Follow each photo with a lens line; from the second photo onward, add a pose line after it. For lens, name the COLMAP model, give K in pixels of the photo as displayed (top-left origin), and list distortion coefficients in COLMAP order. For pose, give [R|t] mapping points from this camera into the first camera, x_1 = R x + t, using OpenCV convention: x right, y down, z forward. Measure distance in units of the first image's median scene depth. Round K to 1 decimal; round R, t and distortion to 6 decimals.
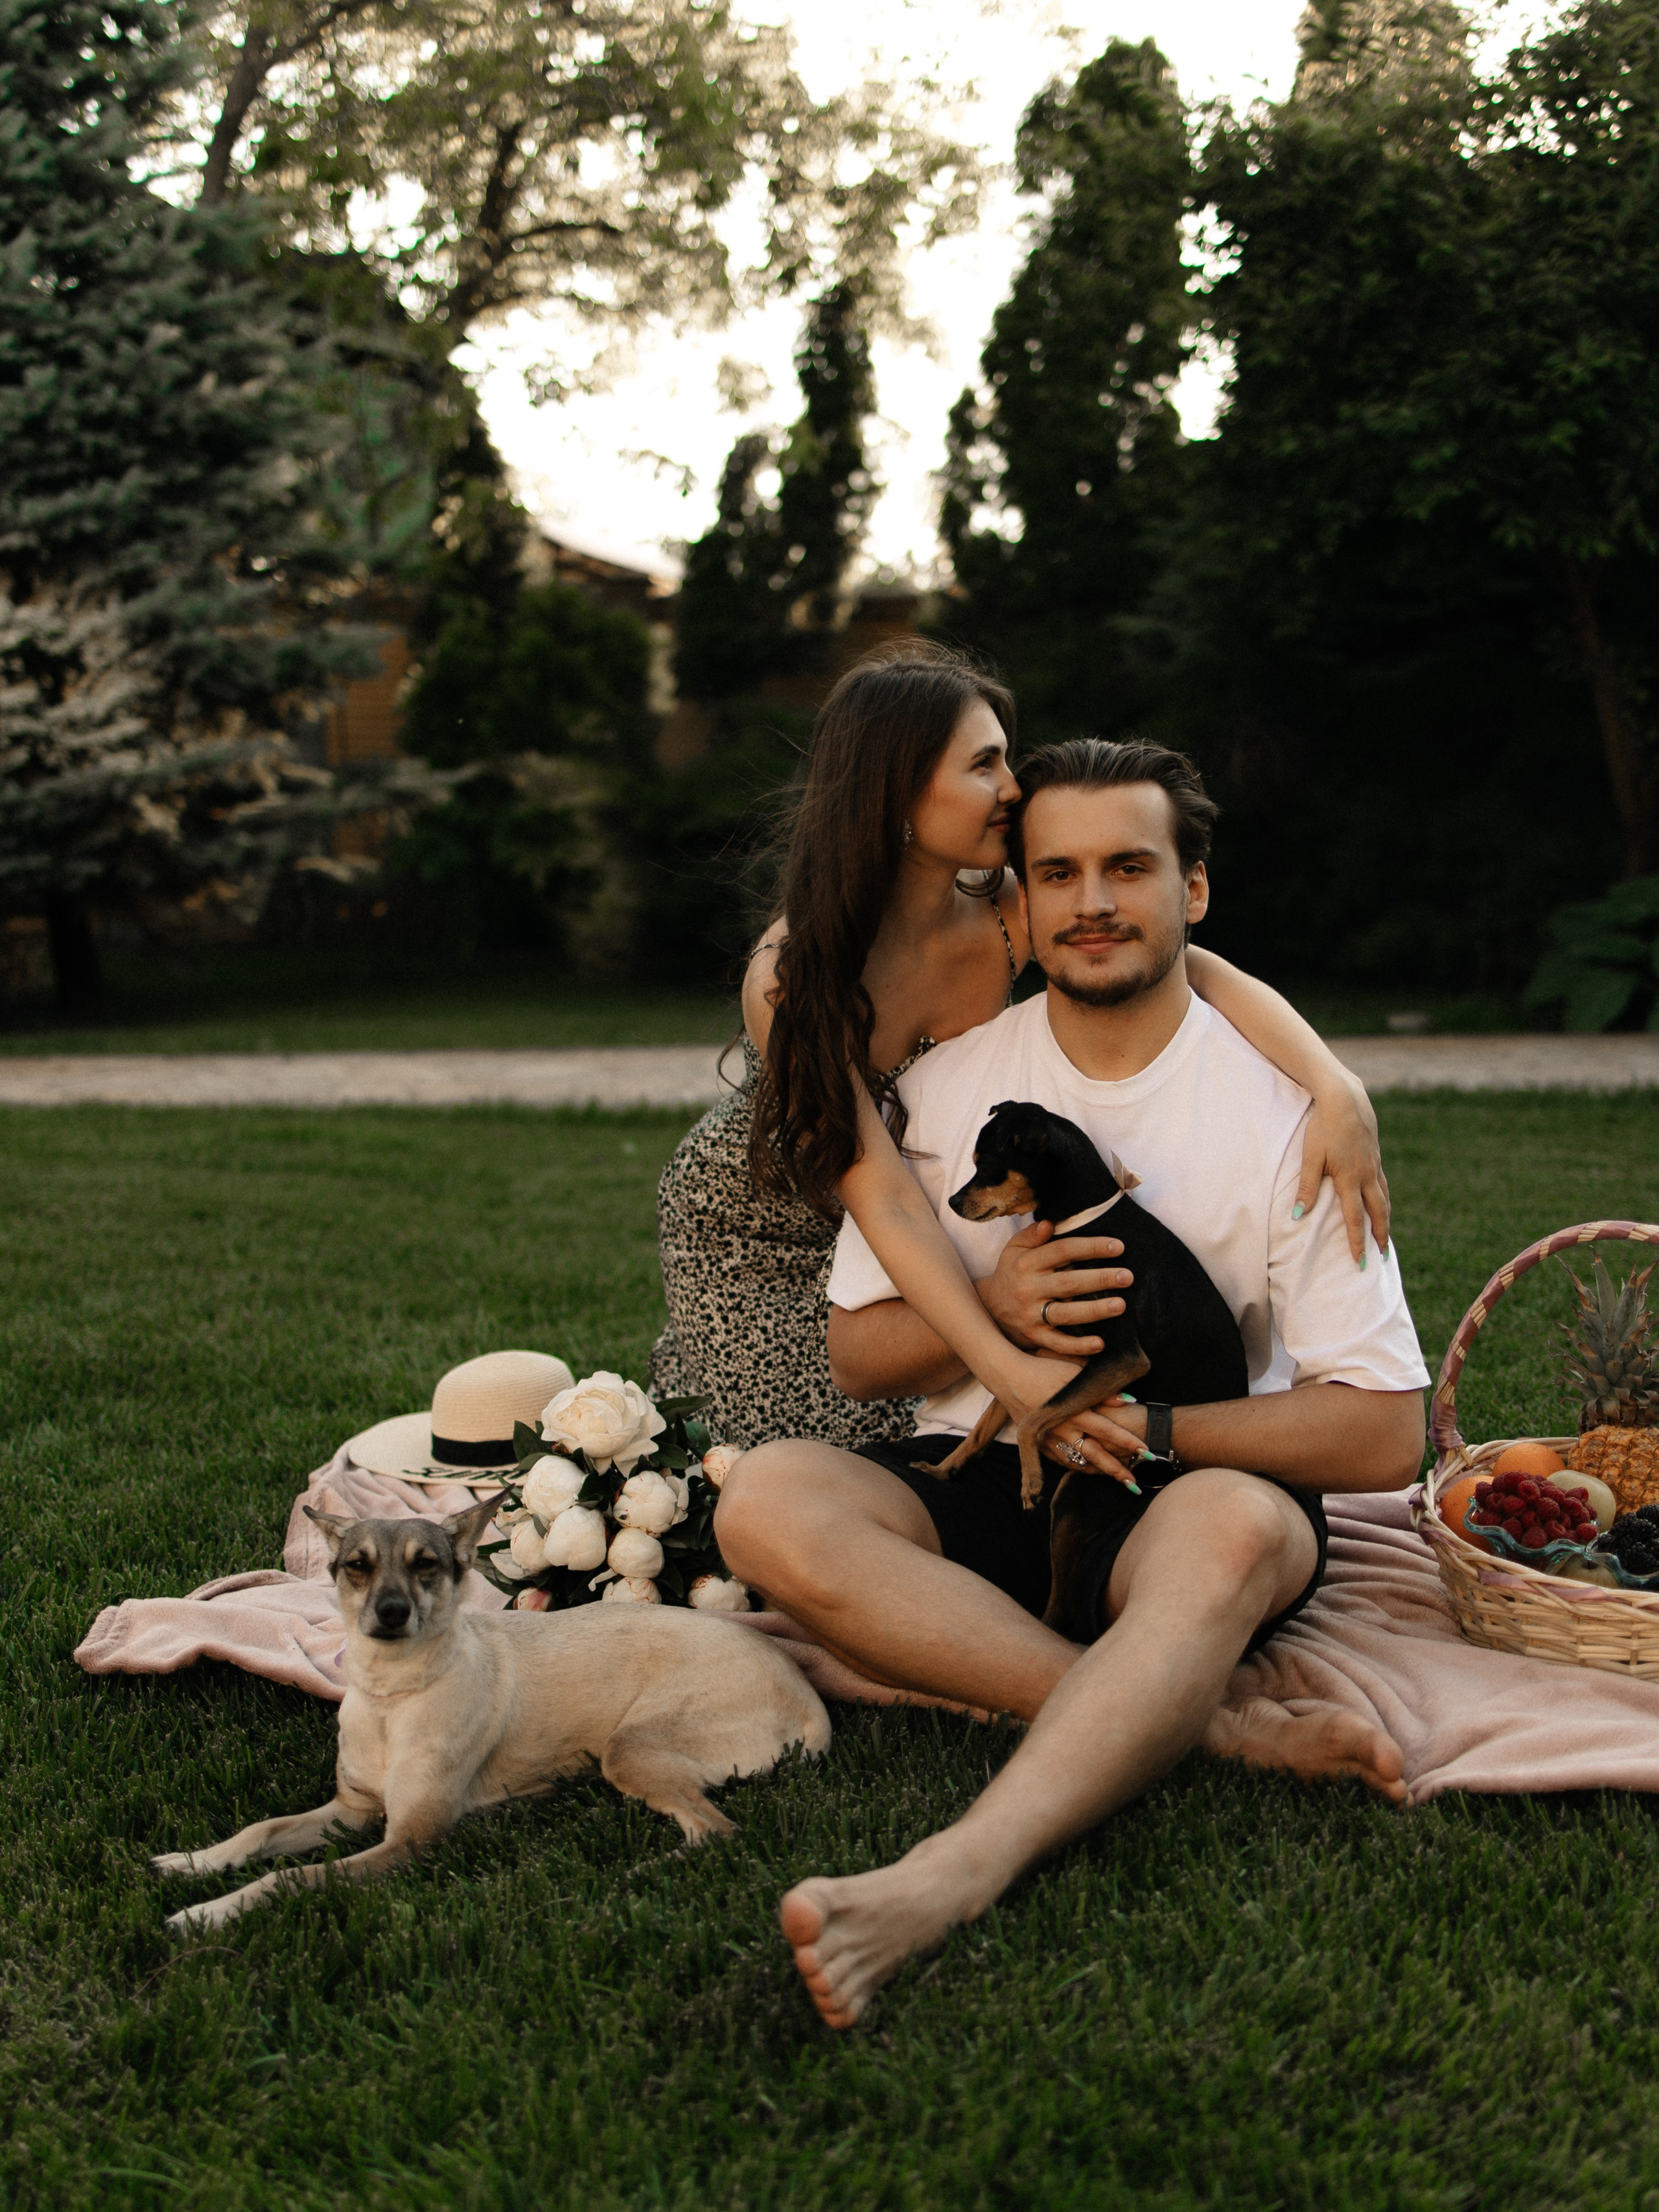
lens RADIAL K [[2475.9, 0, 830.2], [0, 2475.9, 1098.3], [0, 0, 1]] dist [0.008381, 0.029575]
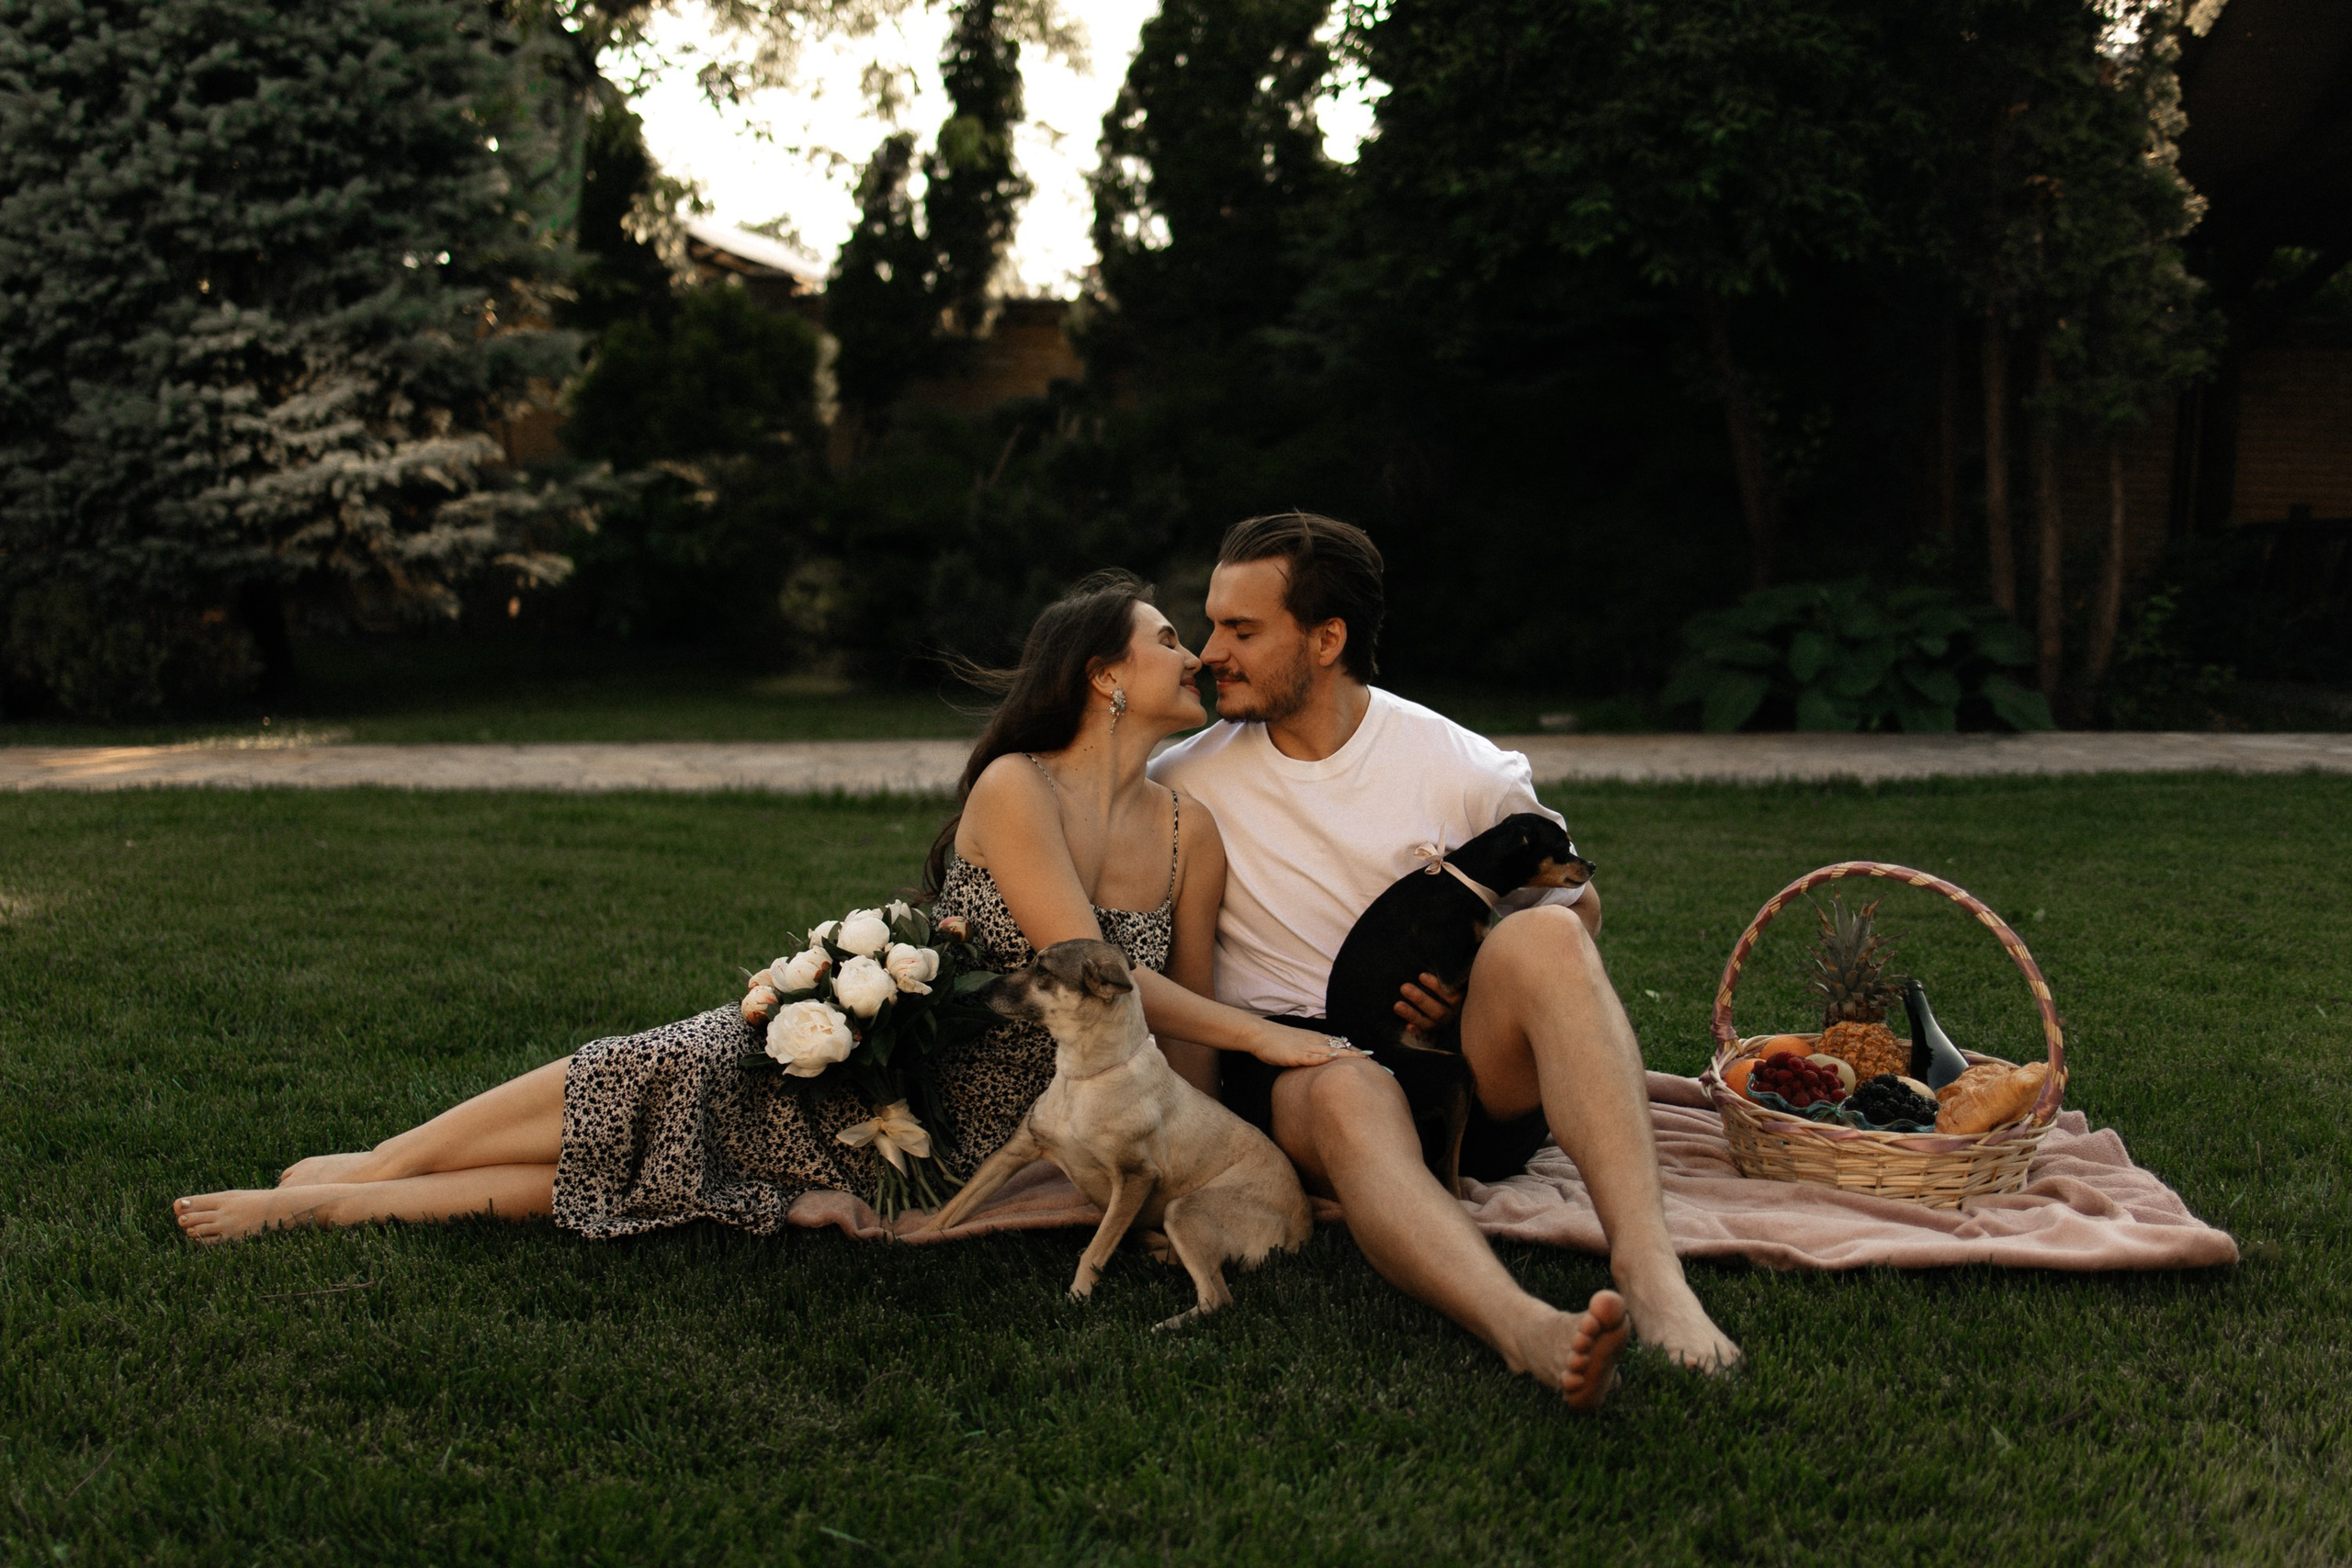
lens RADIAL K [[2519.4, 0, 1149.5], [0, 2519.4, 781.0], [0, 0, 1]] dist [0.065384, -0.191895]
pose [[0.995934, 0.004094, 0.089993, -0.045822], [-0.003440, 0.999967, -0.007423, 0.004330], [-0.090021, 0.007083, 0.995915, -0.078692]]
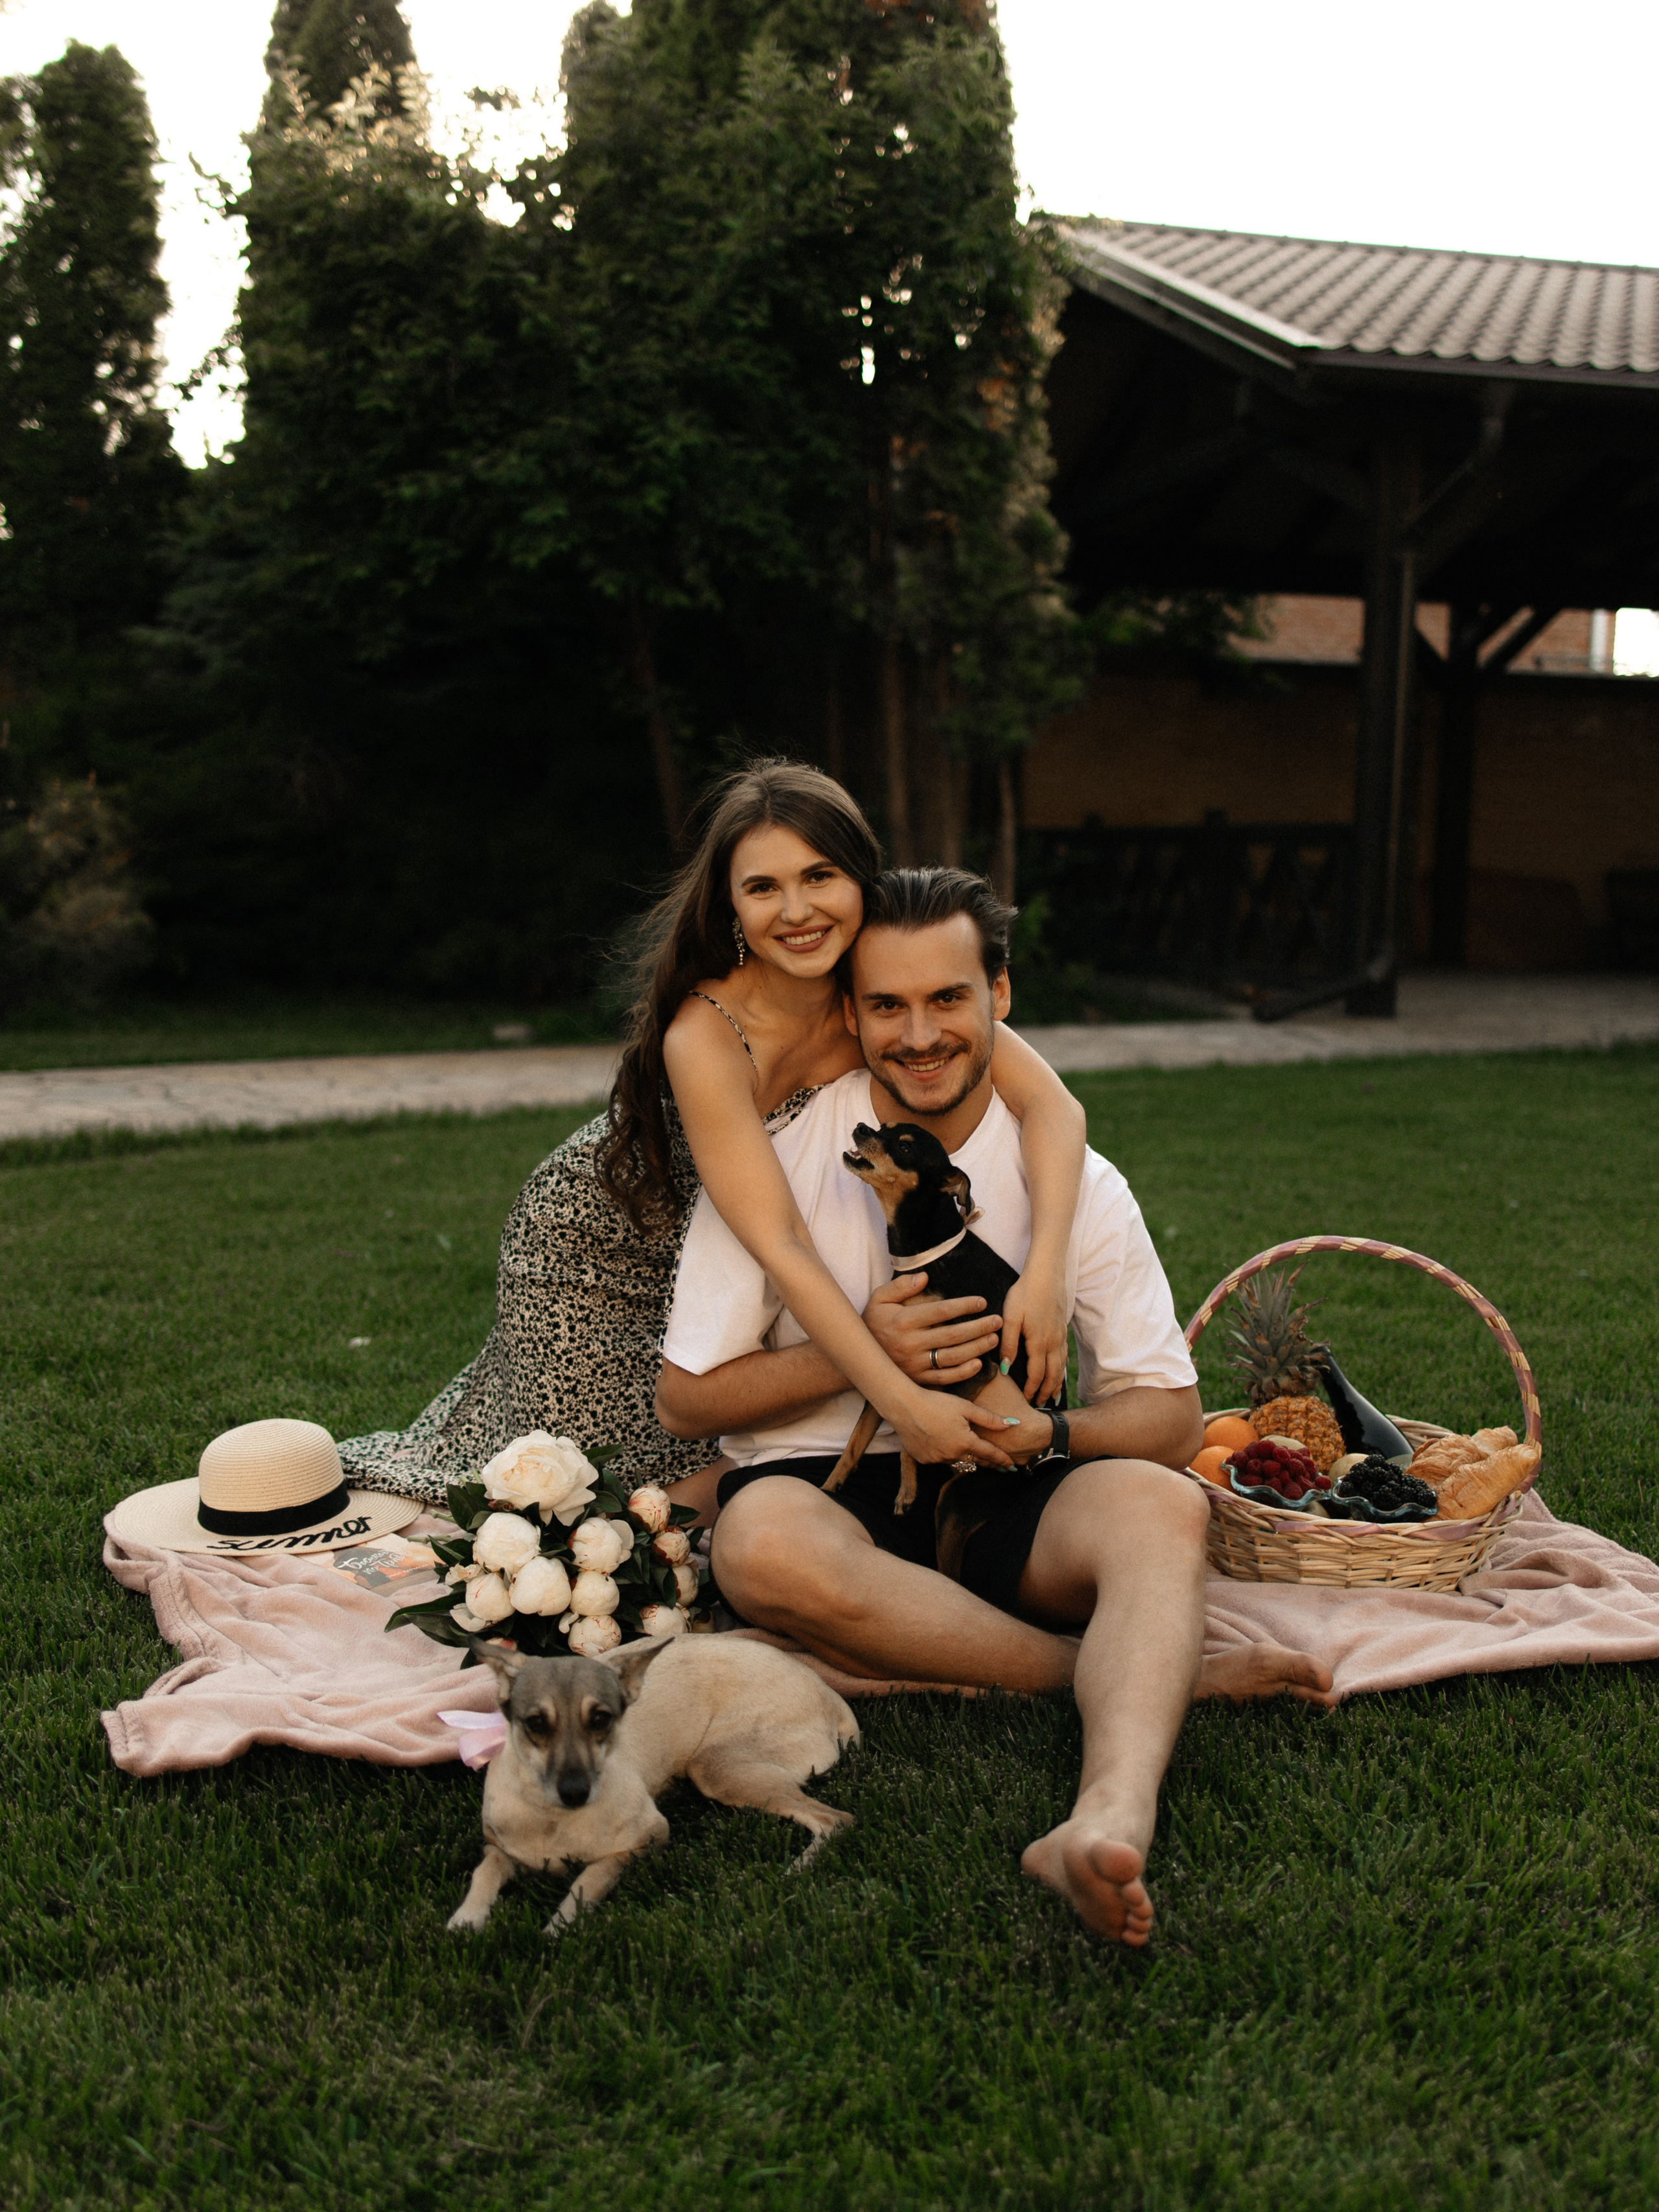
lens RADIAL K [[2407.1, 0, 829.5], [0, 2407.1, 1106.0], [0, 0, 1]] dist [0.001919, 0.017702]
pose [[0.898717, -0.036414, 0.437015, -0.111739], [0.033121, 0.999336, 0.015157, -0.011045], [-0.437277, 0.000853, 0.899327, 0.000310]]
